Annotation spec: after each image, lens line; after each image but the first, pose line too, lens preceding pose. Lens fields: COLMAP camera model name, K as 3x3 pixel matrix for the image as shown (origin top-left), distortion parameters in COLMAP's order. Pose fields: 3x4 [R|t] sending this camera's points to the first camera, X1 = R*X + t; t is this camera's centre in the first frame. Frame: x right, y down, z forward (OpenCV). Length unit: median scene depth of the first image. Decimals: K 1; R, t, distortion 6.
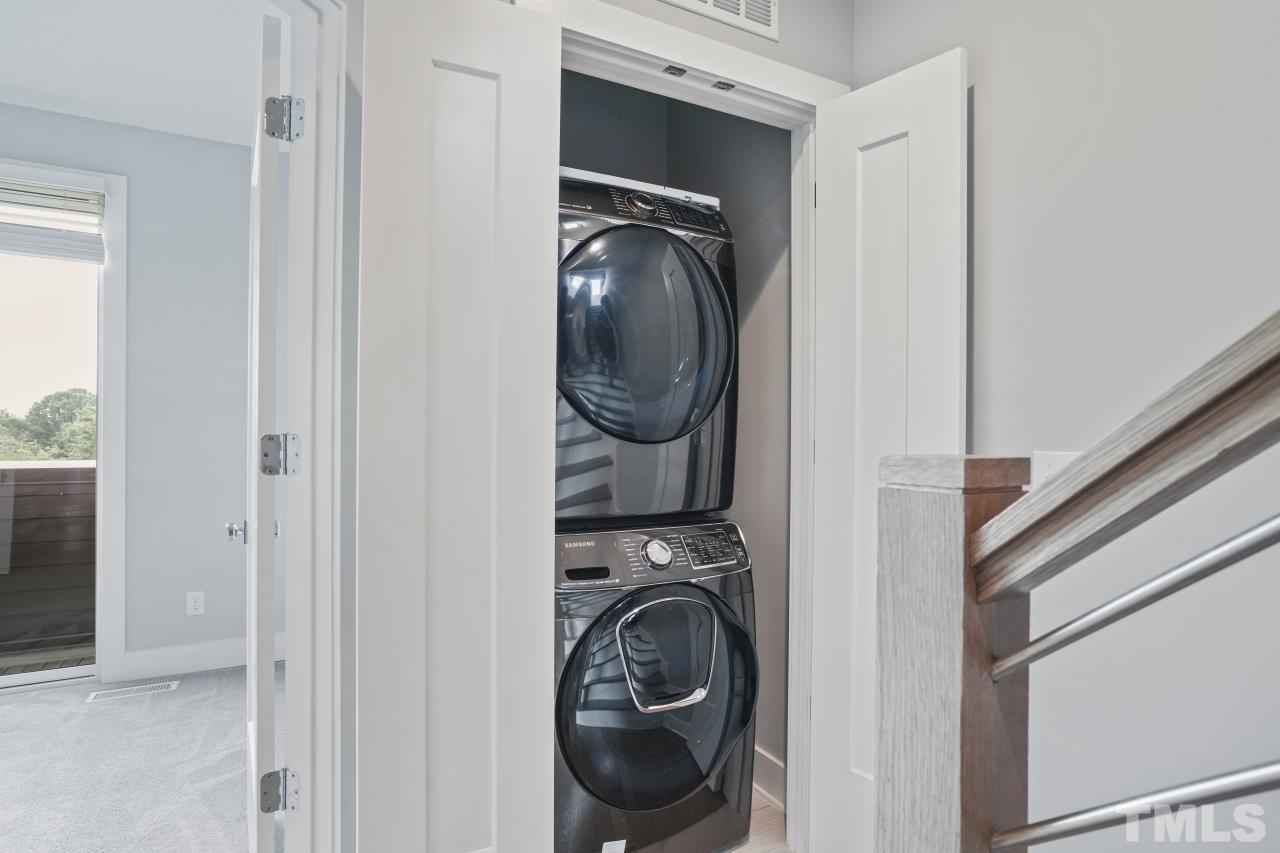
lens RADIAL K [[647.8, 0, 640.0], [0, 647.8, 426.5], [0, 0, 1]] dist [-0.002548, -0.000324]
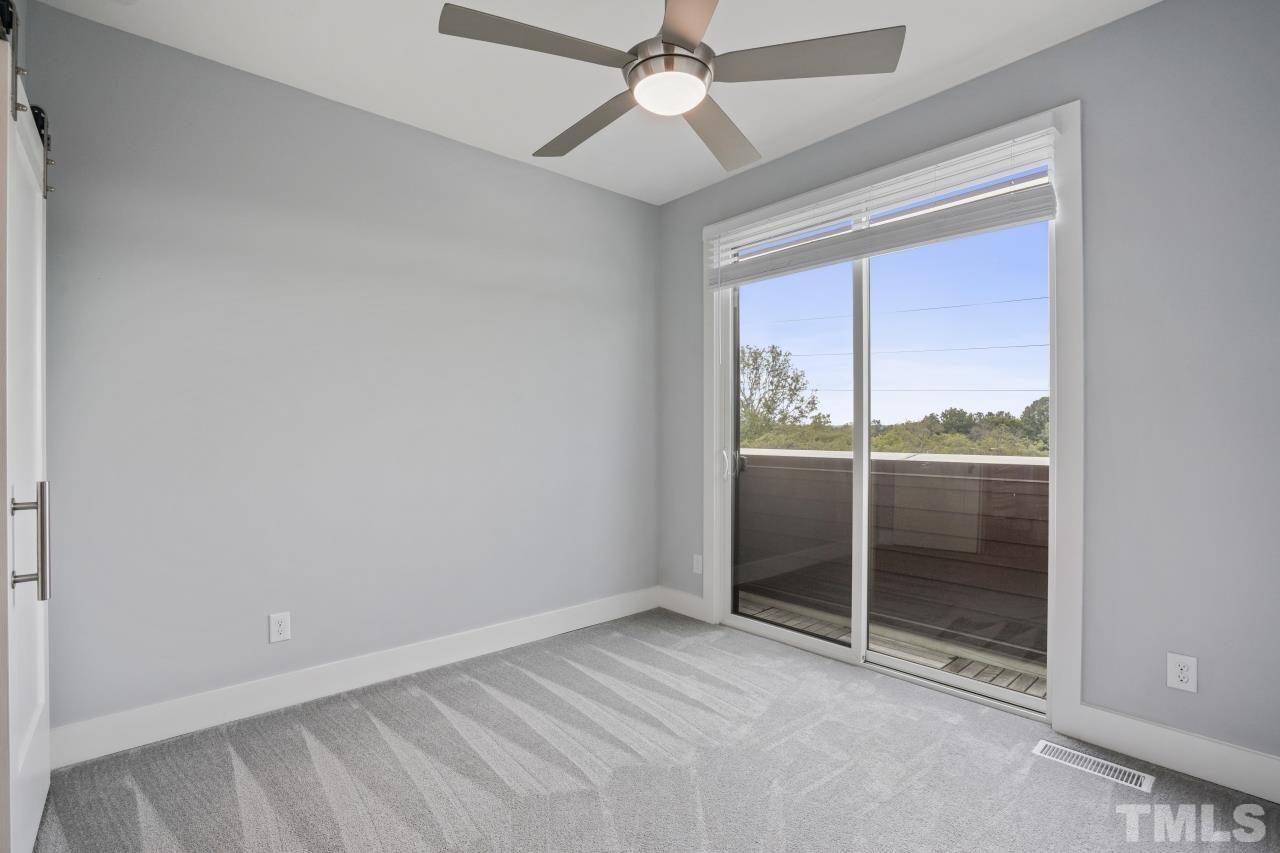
lens RADIAL K [[603.8, 0, 640.0], [0, 603.8, 426.5], [0, 0, 1]] dist [-0.057936, 0.026196]
pose [[0.238221, -0.001230, -0.971210, -0.230731], [0.003596, 0.999993, -0.000384, 0.011049], [0.971204, -0.003401, 0.238224, 0.309784]]
